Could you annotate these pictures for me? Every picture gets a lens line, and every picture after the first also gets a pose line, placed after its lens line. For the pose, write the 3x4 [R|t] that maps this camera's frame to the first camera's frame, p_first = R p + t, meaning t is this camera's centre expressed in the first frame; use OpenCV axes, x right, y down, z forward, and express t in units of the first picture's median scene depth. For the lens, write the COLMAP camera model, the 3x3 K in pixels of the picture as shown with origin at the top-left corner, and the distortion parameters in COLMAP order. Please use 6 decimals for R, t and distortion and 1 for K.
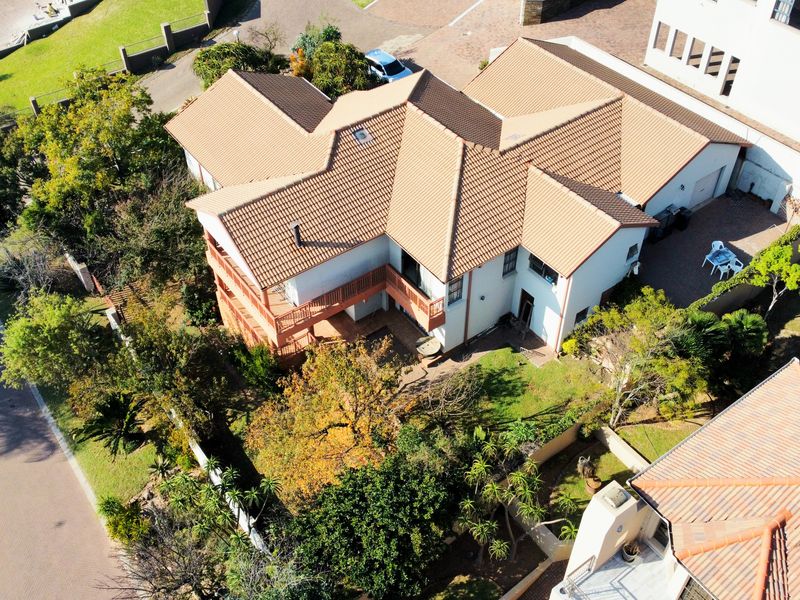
lens RADIAL K [[806.1, 0, 398.9], [0, 806.1, 296.9], [0, 0, 1]] dist [0.004351, -0.010886]
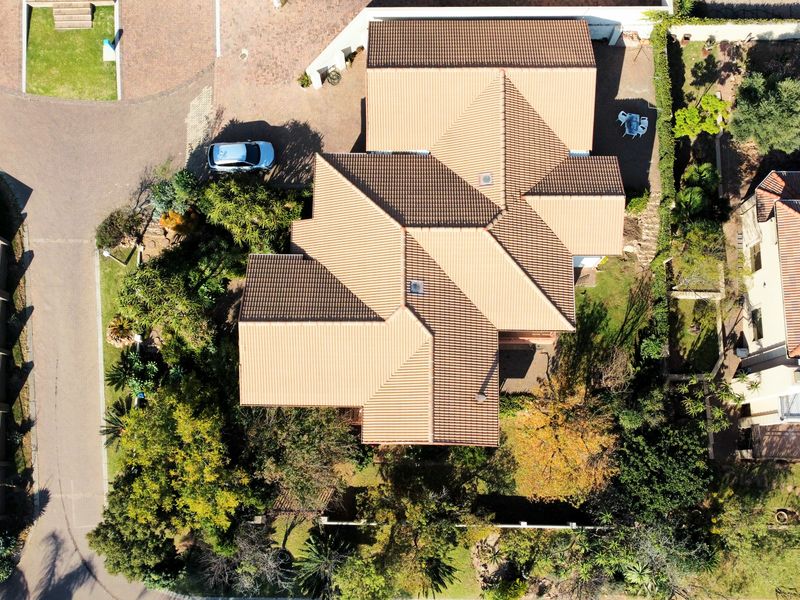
lens RADIAL K [[806.1, 0, 398.9], [0, 806.1, 296.9], [0, 0, 1]] dist [0.004351, -0.010886]
pose [[0.603039, -0.779060, 0.171491, -0.262024], [0.563922, 0.568387, 0.599106, -0.873154], [-0.564213, -0.264577, 0.782089, 0.127654]]
